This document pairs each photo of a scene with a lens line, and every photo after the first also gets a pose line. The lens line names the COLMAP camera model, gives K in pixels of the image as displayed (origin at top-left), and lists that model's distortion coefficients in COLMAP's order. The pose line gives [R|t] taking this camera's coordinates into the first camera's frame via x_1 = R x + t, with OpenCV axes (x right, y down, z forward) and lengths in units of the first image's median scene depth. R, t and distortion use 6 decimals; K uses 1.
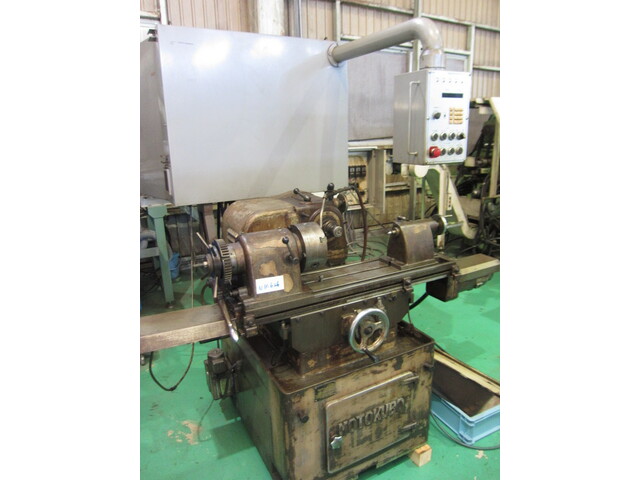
lens RADIAL K [[399.9, 0, 323.7], [0, 399.9, 243.3], [0, 0, 1]] dist [-0.045473, 0.000904]
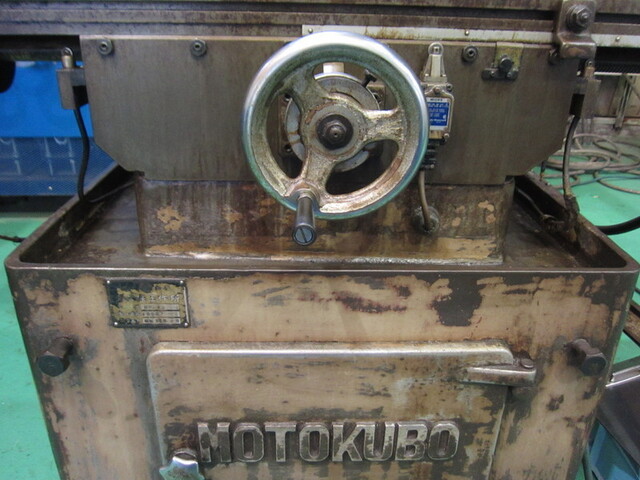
lens RADIAL K [[526.7, 0, 318.2], [0, 526.7, 236.8], [0, 0, 1]] dist [-0.036811, -0.003476]
pose [[0.884722, 0.224919, -0.408263, 0.243060], [-0.163512, 0.969974, 0.180040, 0.212183], [0.436499, -0.092529, 0.894934, 0.648572]]
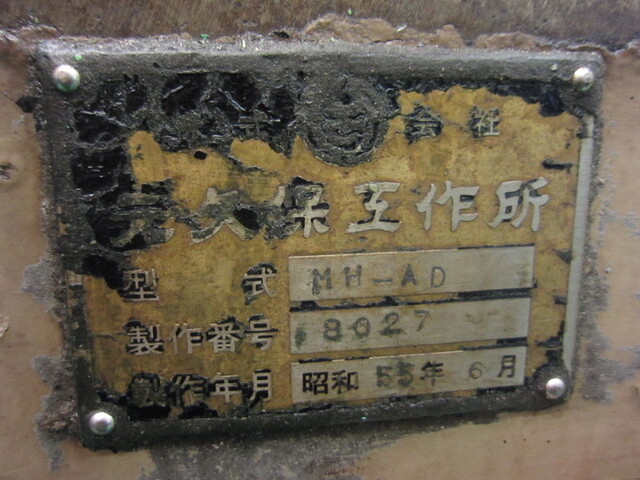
lens RADIAL K [[526.7, 0, 319.8], [0, 526.7, 238.9], [0, 0, 1]] dist [-0.036811, -0.003476]
pose [[0.939154, 0.093190, -0.330613, 0.018420], [-0.114713, 0.992326, -0.046151, 0.341931], [0.323775, 0.081269, 0.942637, 0.864924]]
